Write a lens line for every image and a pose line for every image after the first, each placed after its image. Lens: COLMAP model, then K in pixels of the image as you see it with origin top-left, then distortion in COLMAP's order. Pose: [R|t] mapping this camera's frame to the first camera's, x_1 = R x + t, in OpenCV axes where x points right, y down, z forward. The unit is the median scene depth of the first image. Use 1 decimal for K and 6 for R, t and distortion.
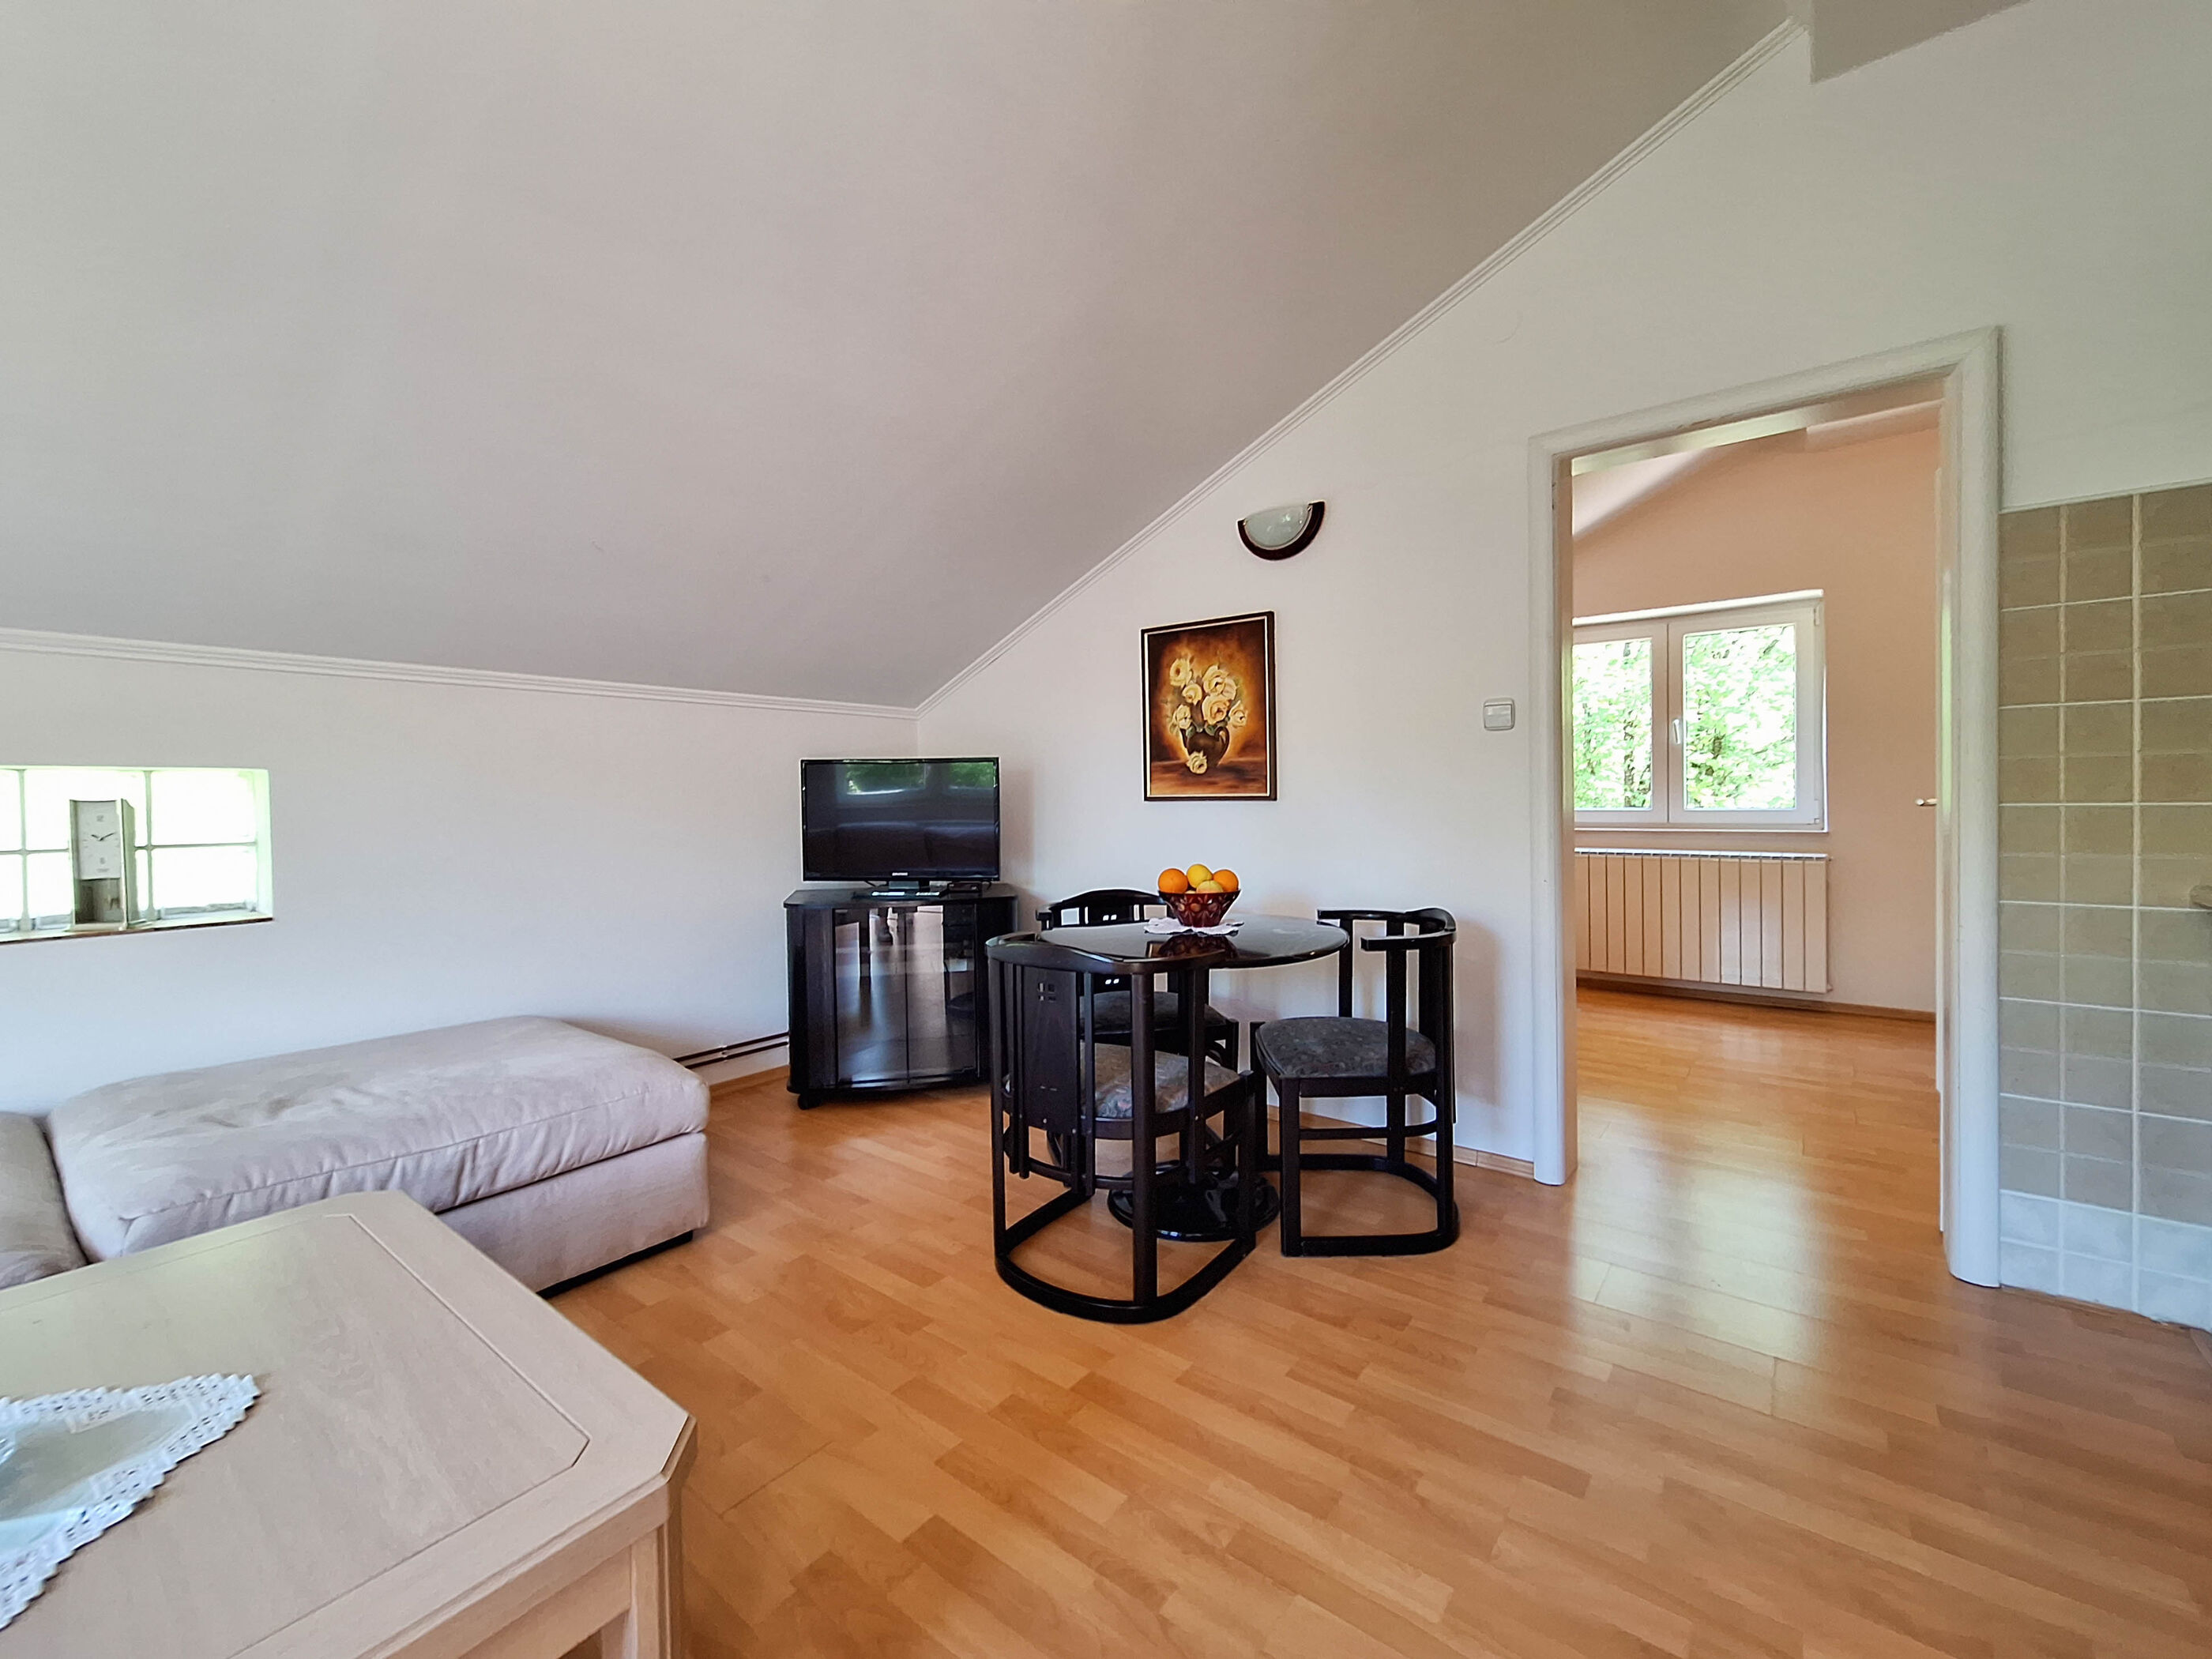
lens RADIAL K [[902.9, 0, 1105.0], [0, 902.9, 799.0], [0, 0, 1]] dist [0.001688, 0.000494]
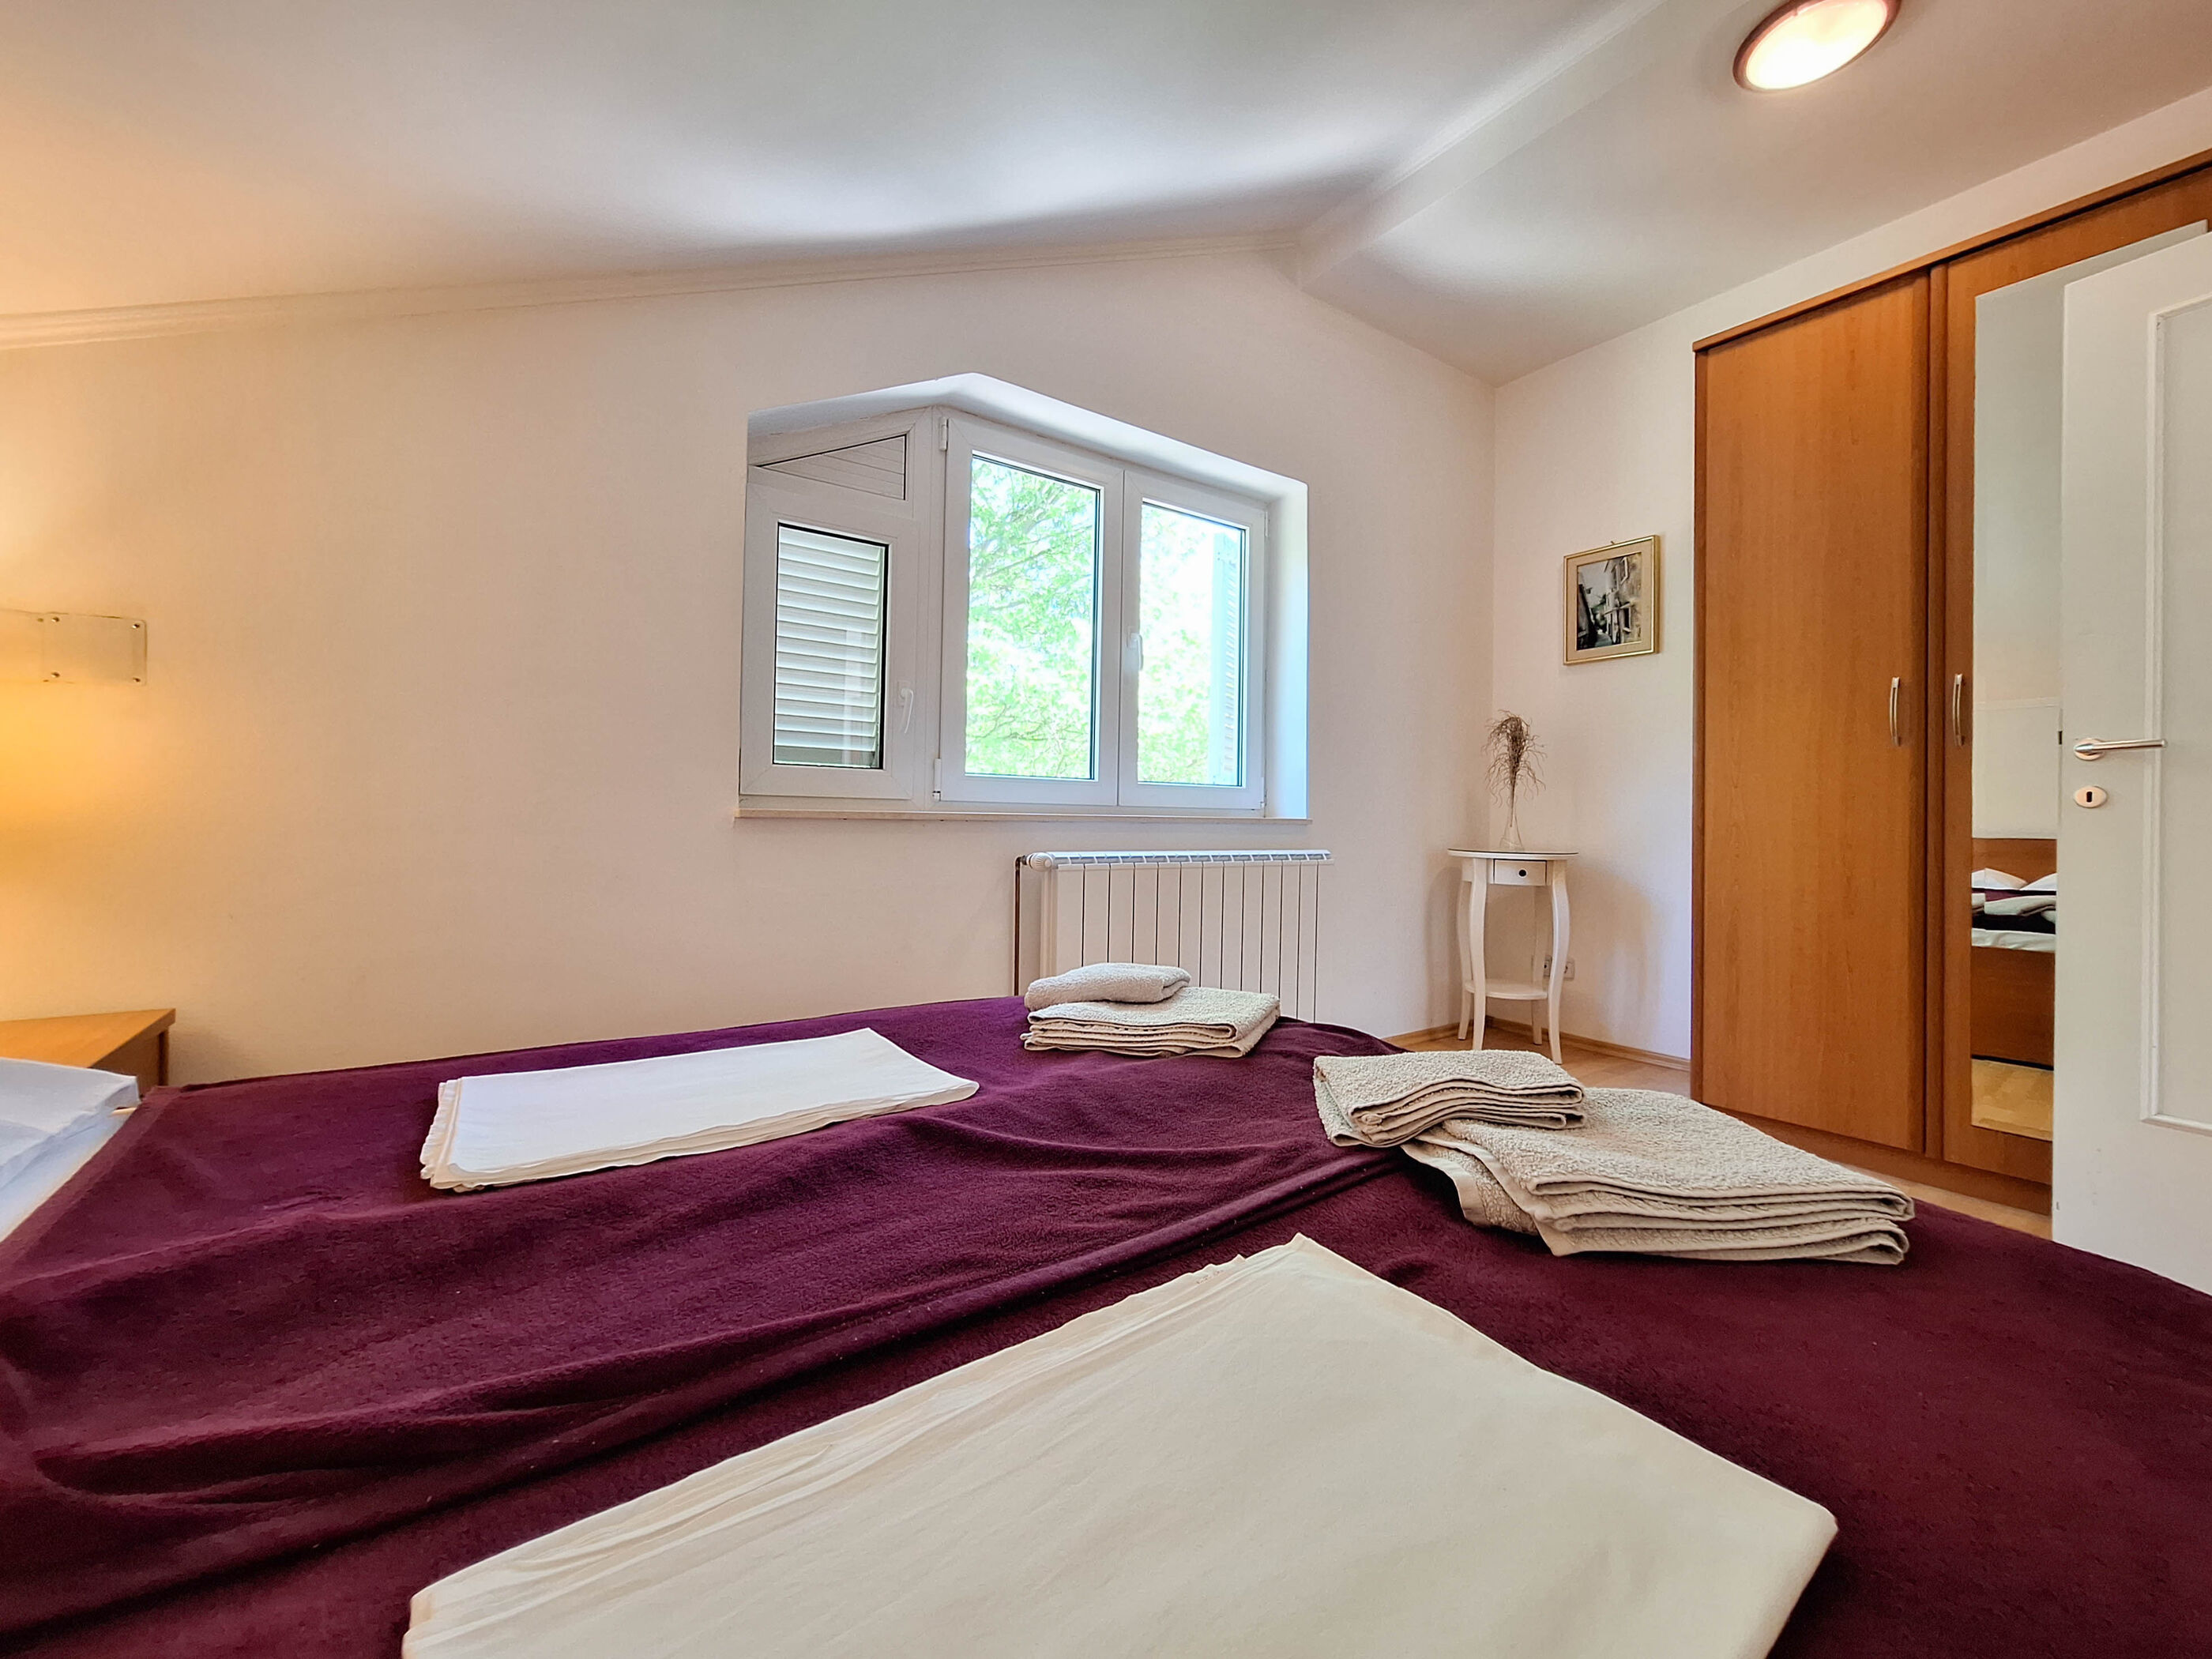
lens RADIAL K [[882.2, 0, 1130.0], [0, 882.2, 829.4], [0, 0, 1]] dist [-0.001073, 0.001056]
pose [[0.250729, 0.005455, 0.968042, 0.112816], [-0.016094, 0.999869, -0.001466, 0.065600], [-0.967924, -0.015212, 0.250784, 1.345842]]
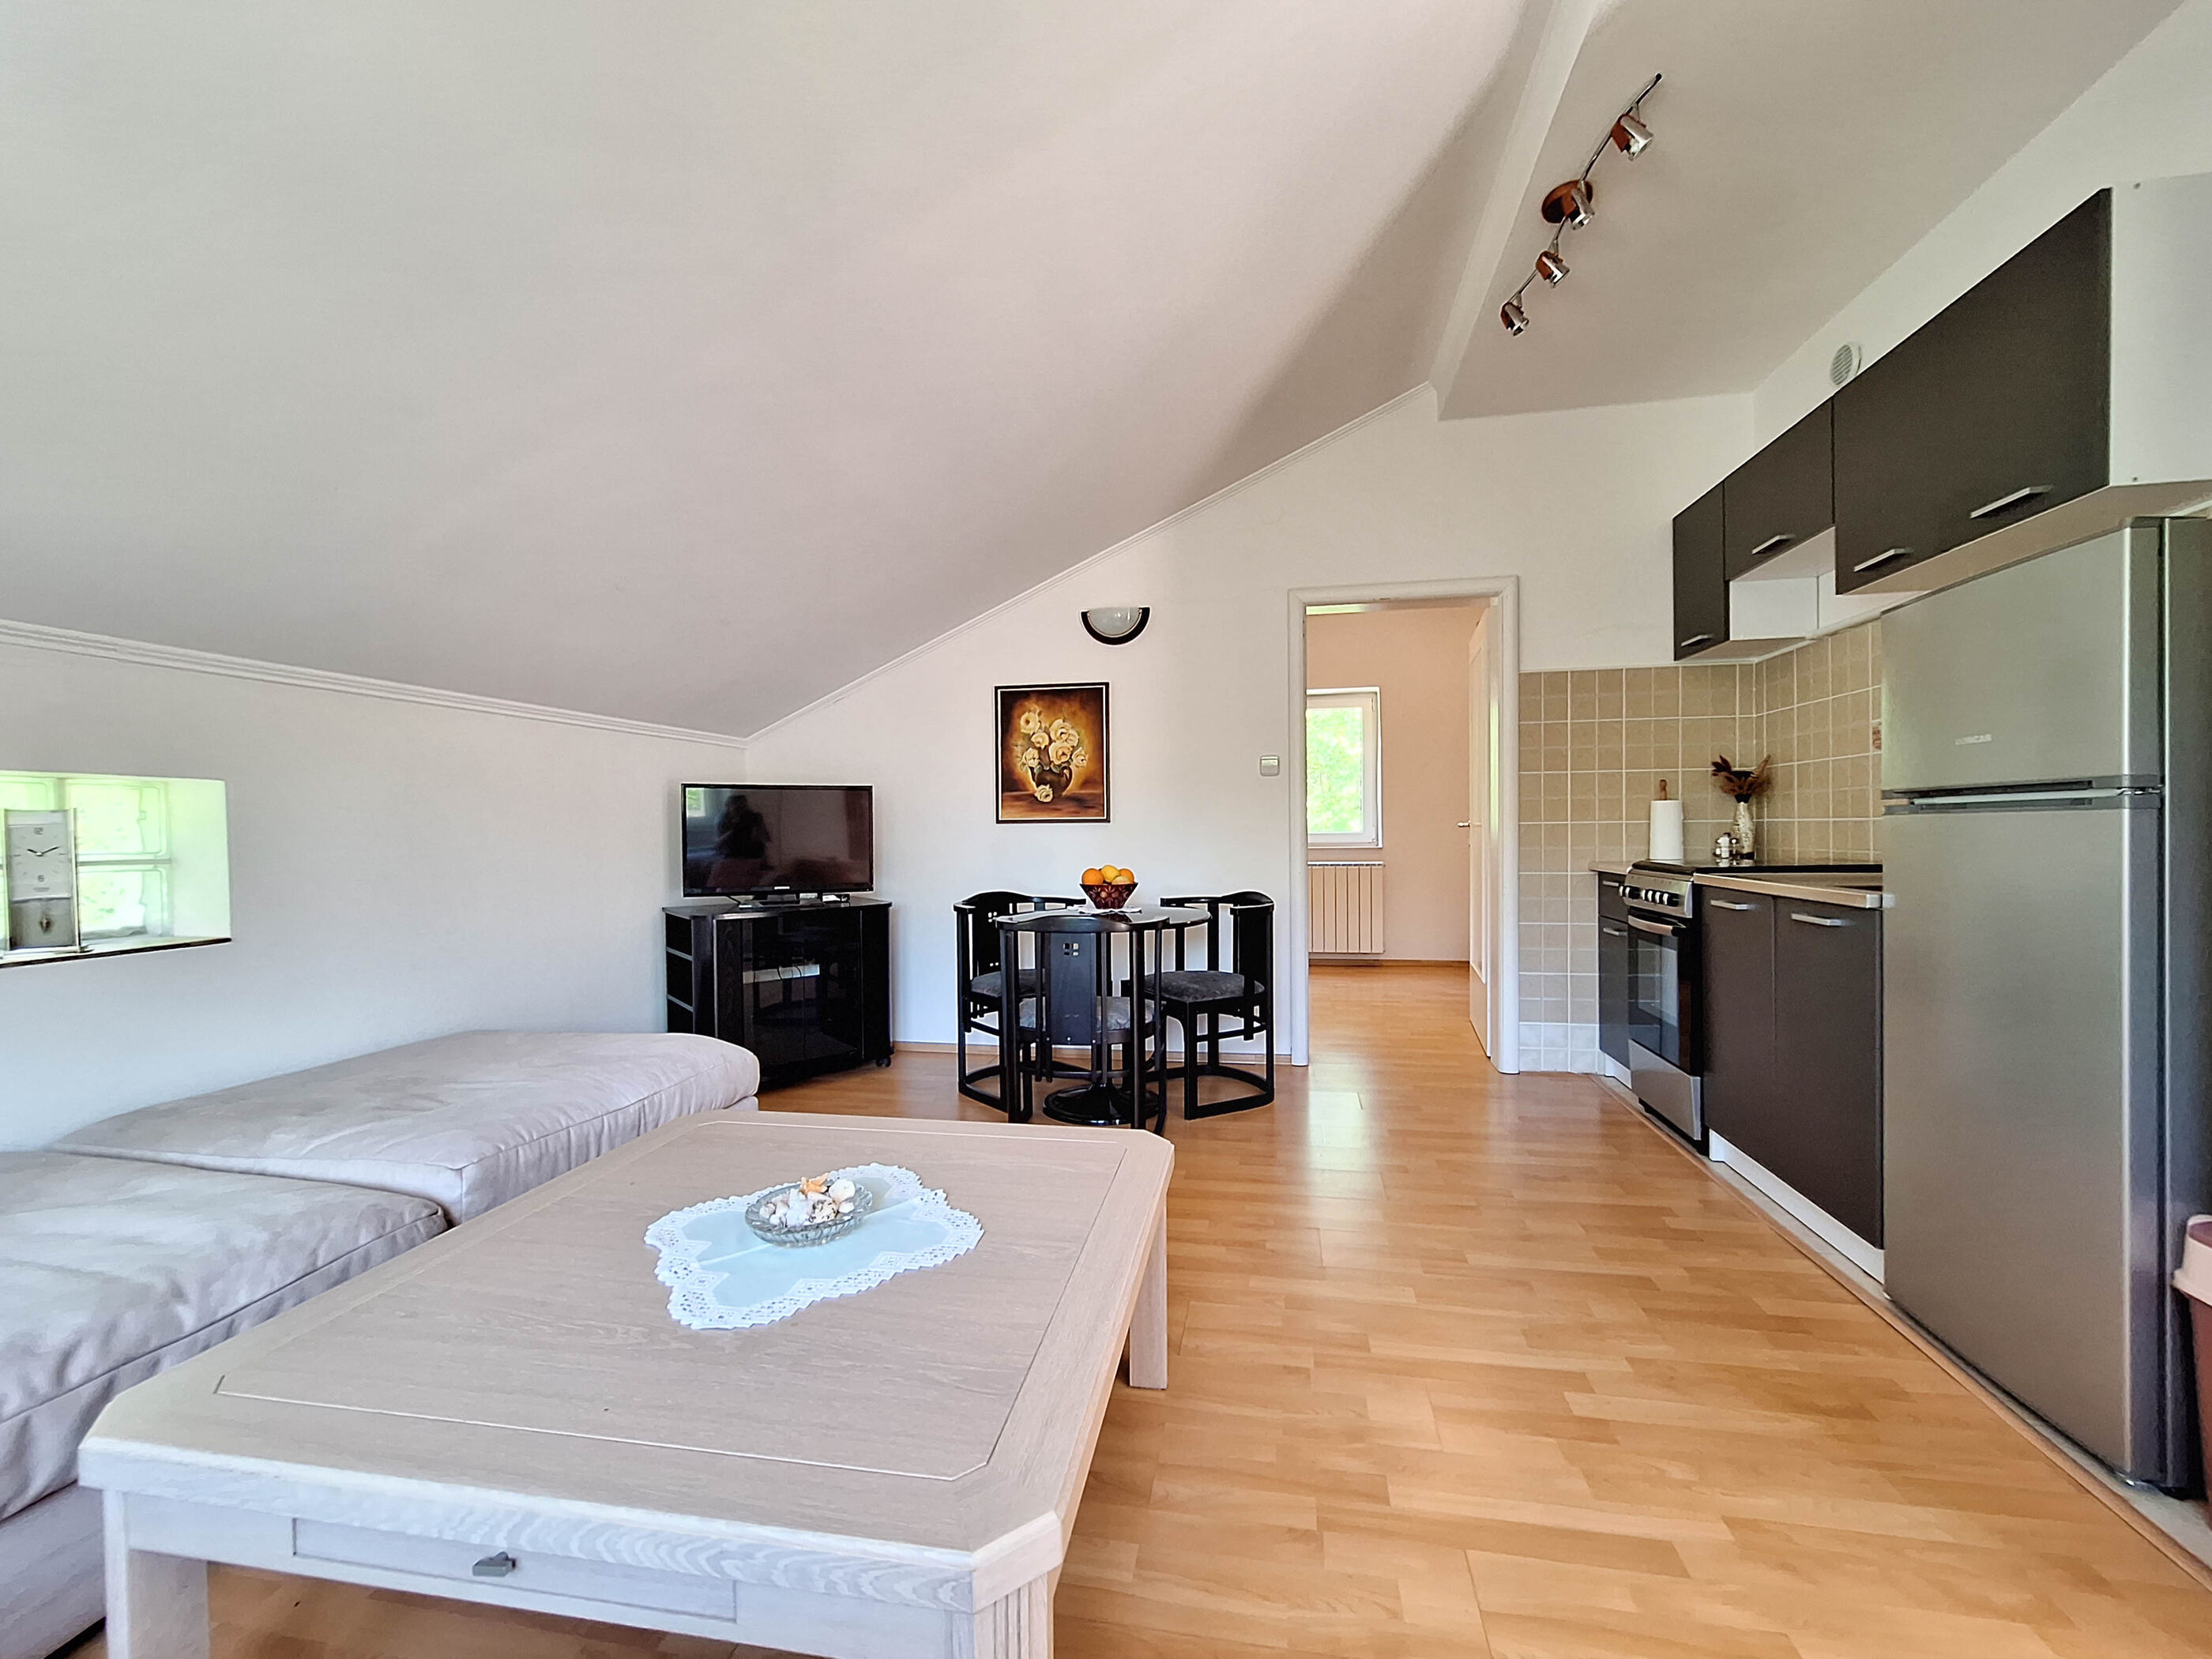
lens RADIAL K [[902.7, 0, 1106.0], [0, 902.7, 829.5], [0, 0, 1]] dist [0.000230, 0.000215]
pose [[0.890141, 0.001796, 0.455682, -0.420140], [0.000626, 0.999986, -0.005164, 0.018593], [-0.455685, 0.004882, 0.890128, -0.194010]]
